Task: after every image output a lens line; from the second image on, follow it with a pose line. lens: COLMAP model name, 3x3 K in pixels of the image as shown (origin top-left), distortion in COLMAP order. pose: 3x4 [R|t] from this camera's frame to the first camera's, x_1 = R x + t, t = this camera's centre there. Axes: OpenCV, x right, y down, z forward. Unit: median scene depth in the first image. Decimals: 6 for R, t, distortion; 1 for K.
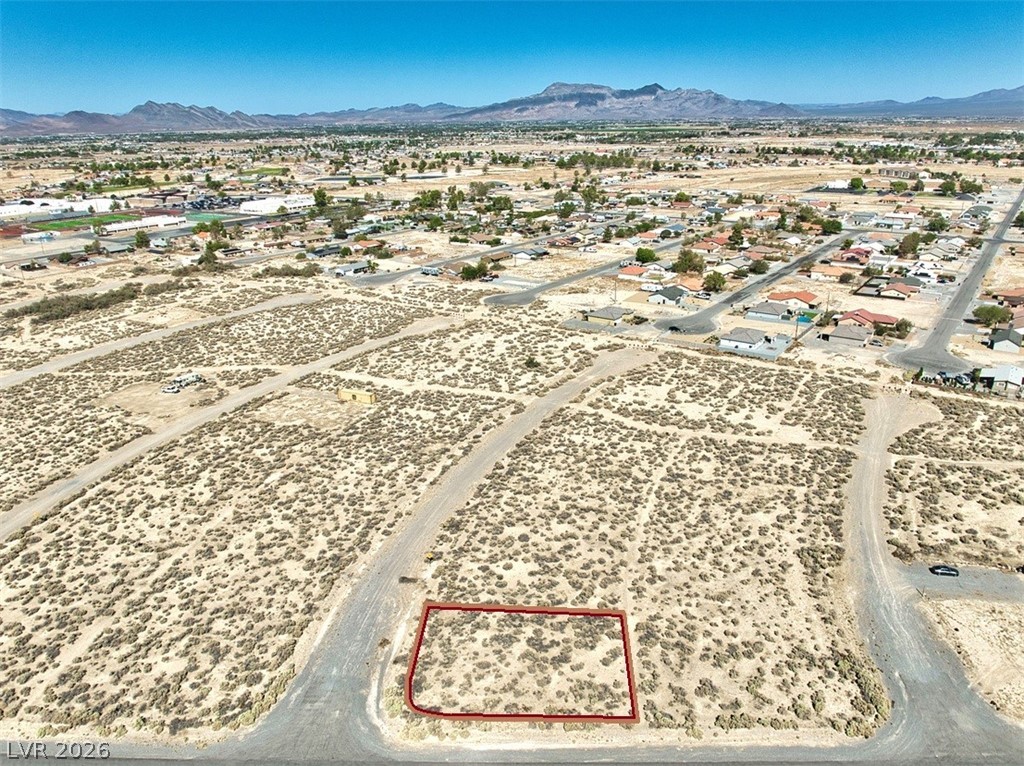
lens RADIAL K [[729.0, 0, 514.6], [0, 729.0, 383.2], [0, 0, 1]] dist [-0.061518, 0.005074]
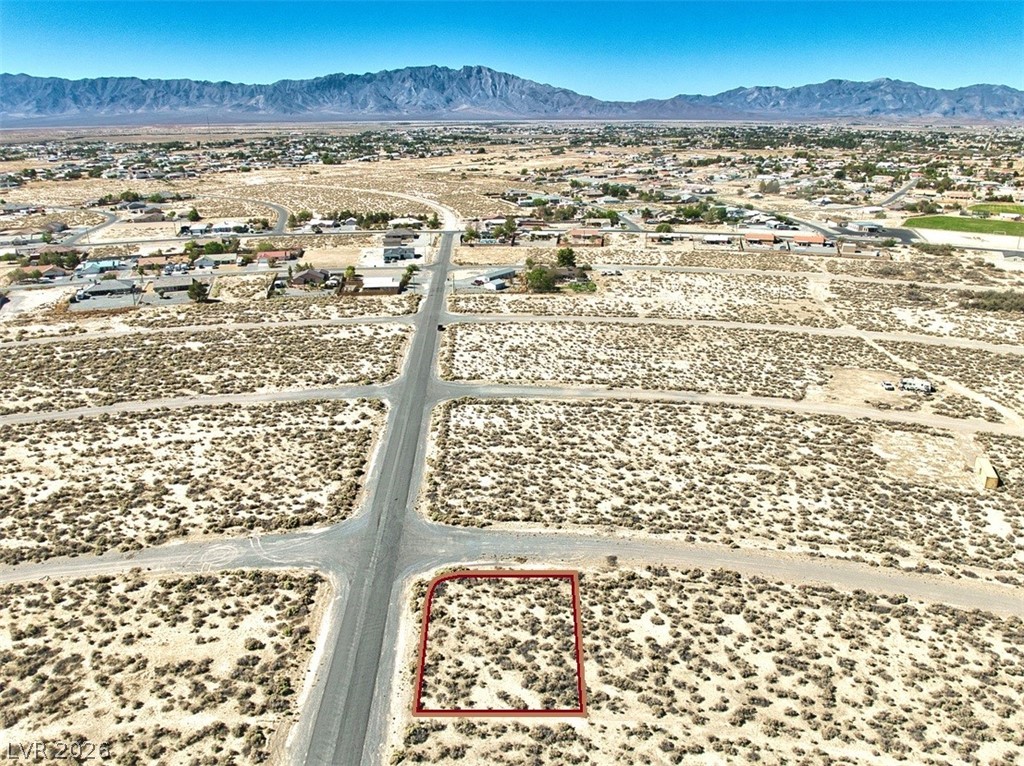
lens RADIAL K [[729.0, 0, 512.5], [0, 729.0, 373.1], [0, 0, 1]] dist [-0.061518, 0.005074]
pose [[0.067096, 0.339040, -0.938376, 0.425920], [-0.332268, 0.894405, 0.299395, -0.135899], [0.940795, 0.291704, 0.172663, 0.356180]]
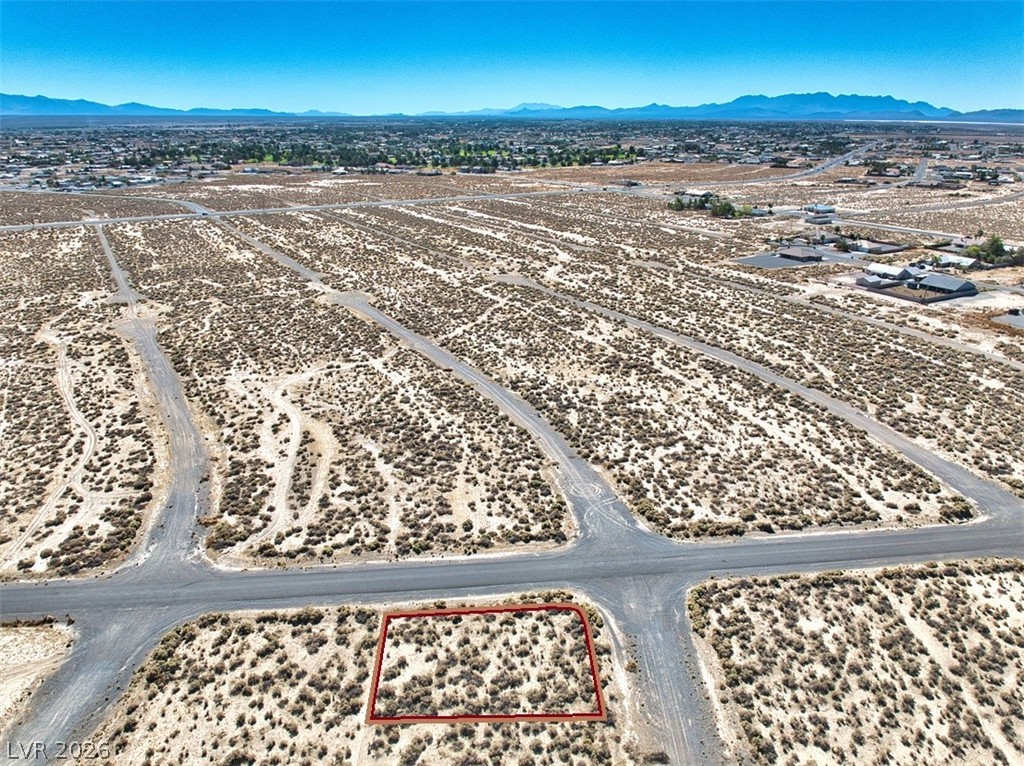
lens RADIAL K [[729.0, 0, 516.6], [0, 729.0, 376.3], [0, 0, 1]] dist [-0.061518, 0.005074]
pose [[-0.991658, 0.059632, -0.114275, 0.029298], [-0.024858, 0.781435, 0.623492, -0.274360], [0.126478, 0.621131, -0.773434, 0.760823]]
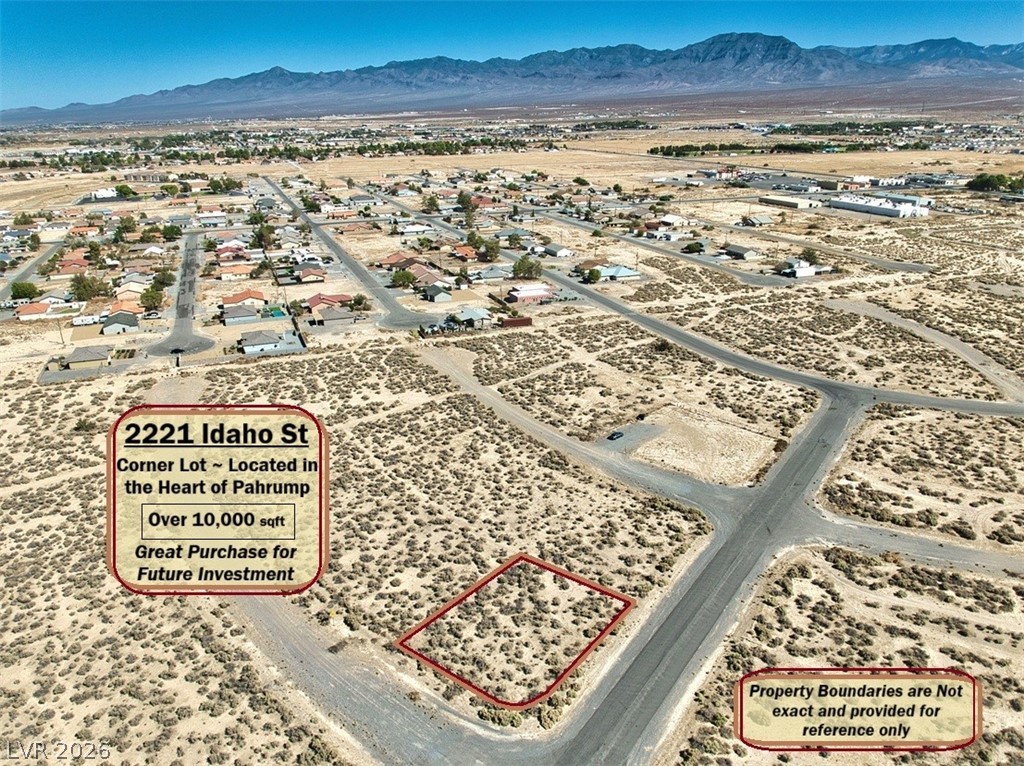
lens RADIAL K [[729.0, 0, 514.7], [0, 729.0, 373.4], [0, 0, 1]] dist [-0.061518, 0.005074]
pose [[0.550883, -0.263484, 0.791899, -0.371873], [0.278707, 0.952464, 0.123026, -0.054423], [-0.786670, 0.152935, 0.598131, 0.150262]]
